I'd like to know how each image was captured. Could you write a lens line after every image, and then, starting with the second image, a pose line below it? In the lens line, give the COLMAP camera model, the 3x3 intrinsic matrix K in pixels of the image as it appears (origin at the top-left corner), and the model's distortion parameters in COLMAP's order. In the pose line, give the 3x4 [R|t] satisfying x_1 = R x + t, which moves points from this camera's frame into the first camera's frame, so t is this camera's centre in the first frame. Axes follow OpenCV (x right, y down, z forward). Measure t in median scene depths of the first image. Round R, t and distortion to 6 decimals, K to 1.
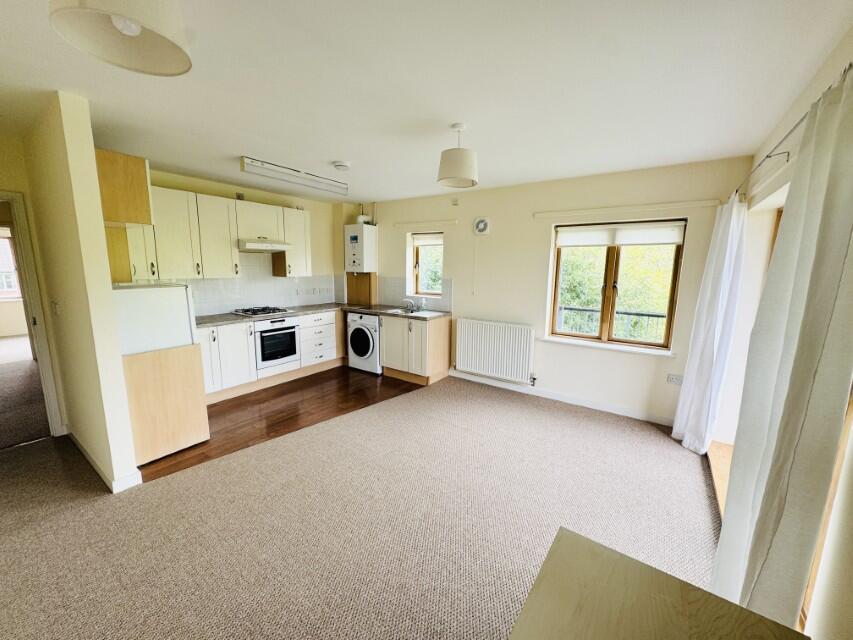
lens RADIAL K [[339.1, 0, 423.8], [0, 339.1, 315.3], [0, 0, 1]] dist [-0.001763, -0.000857]
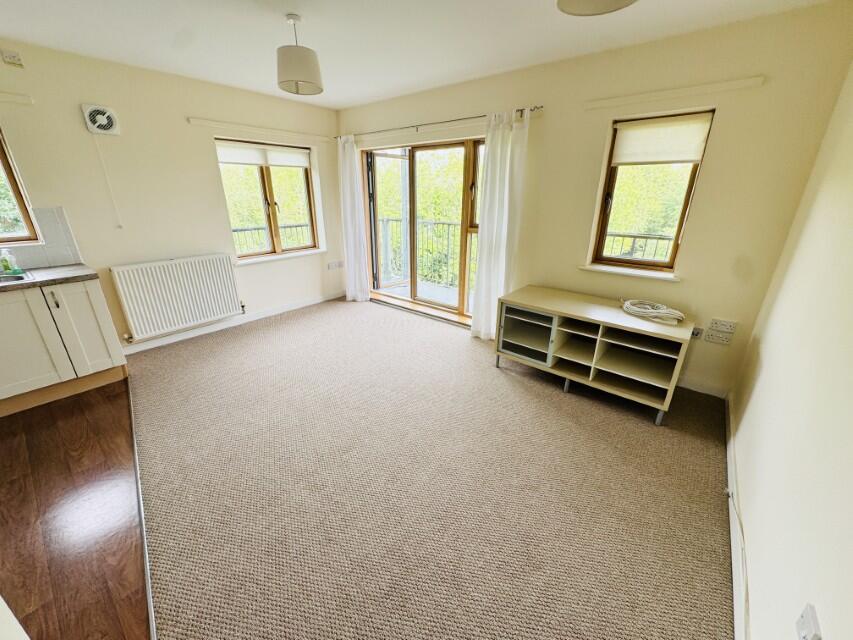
lens RADIAL K [[339.1, 0, 428.9], [0, 339.1, 319.3], [0, 0, 1]] dist [-0.001763, -0.000857]
pose [[0.058771, -0.368037, 0.927952, -0.507774], [0.140813, 0.923321, 0.357282, -0.048392], [-0.988290, 0.109670, 0.106089, 0.324625]]
